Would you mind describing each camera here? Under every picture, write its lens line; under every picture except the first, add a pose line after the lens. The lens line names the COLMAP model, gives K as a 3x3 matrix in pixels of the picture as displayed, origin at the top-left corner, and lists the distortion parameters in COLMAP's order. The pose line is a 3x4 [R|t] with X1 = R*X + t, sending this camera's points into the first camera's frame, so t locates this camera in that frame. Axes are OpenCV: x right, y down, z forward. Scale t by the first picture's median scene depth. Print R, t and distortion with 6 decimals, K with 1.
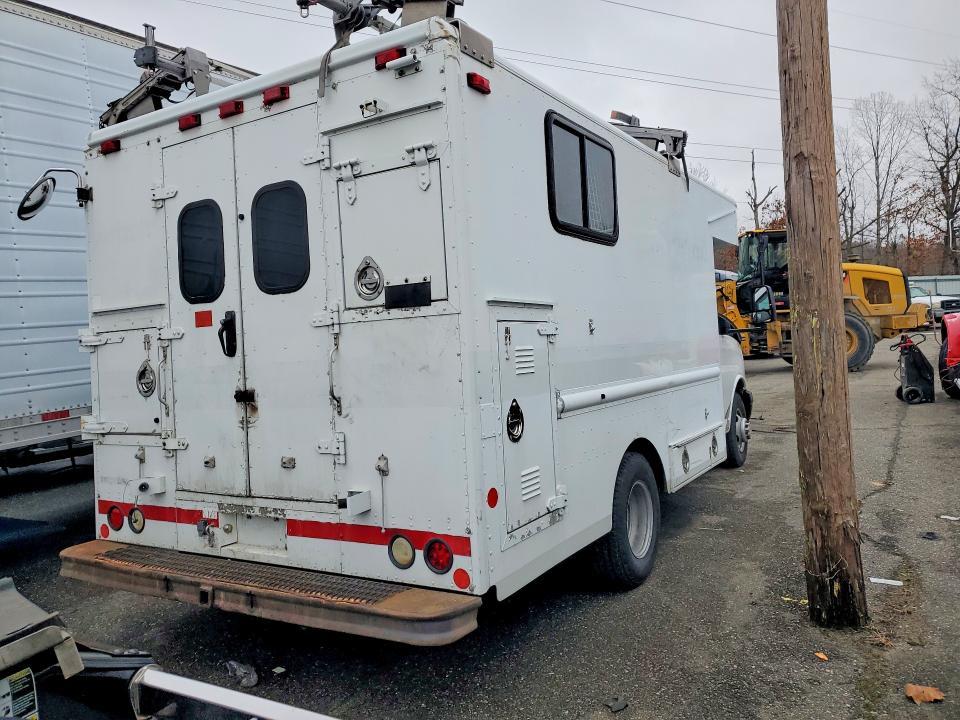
lens RADIAL K [[741.8, 0, 480.3], [0, 741.8, 354.0], [0, 0, 1]] dist [0.062715, -0.071691]
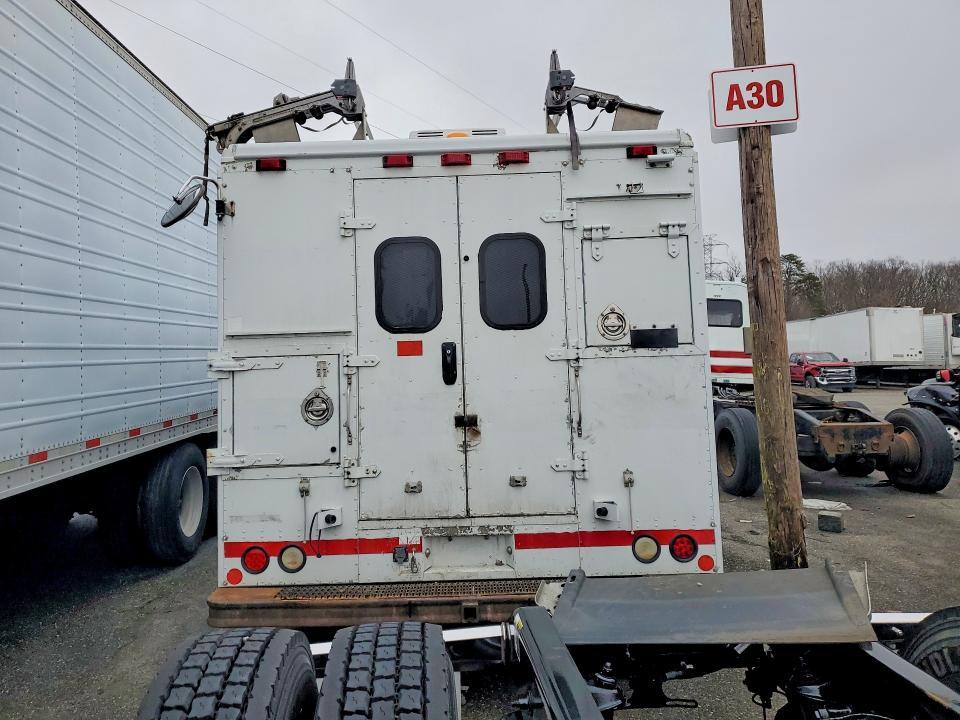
lens RADIAL K [[741.8, 0, 473.2], [0, 741.8, 352.3], [0, 0, 1]] dist [0.062715, -0.071691]
pose [[0.856870, 0.054581, 0.512635, -0.863718], [-0.011997, 0.996222, -0.086016, 0.048306], [-0.515393, 0.067554, 0.854287, 0.076415]]
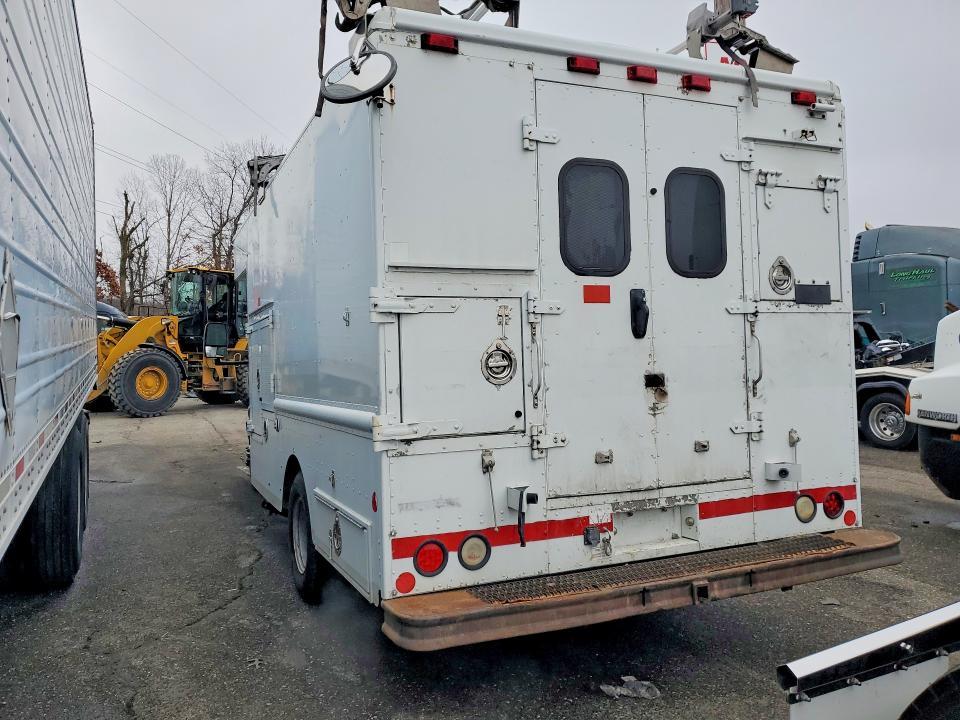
lens RADIAL K [[741.8, 0, 474.9], [0, 741.8, 365.5], [0, 0, 1]] dist [0.062715, -0.071691]
pose [[0.571944, 0.036004, 0.819502, -1.221233], [-0.000352, 0.999047, -0.043647, 0.078830], [-0.820293, 0.024675, 0.571411, 0.652826]]
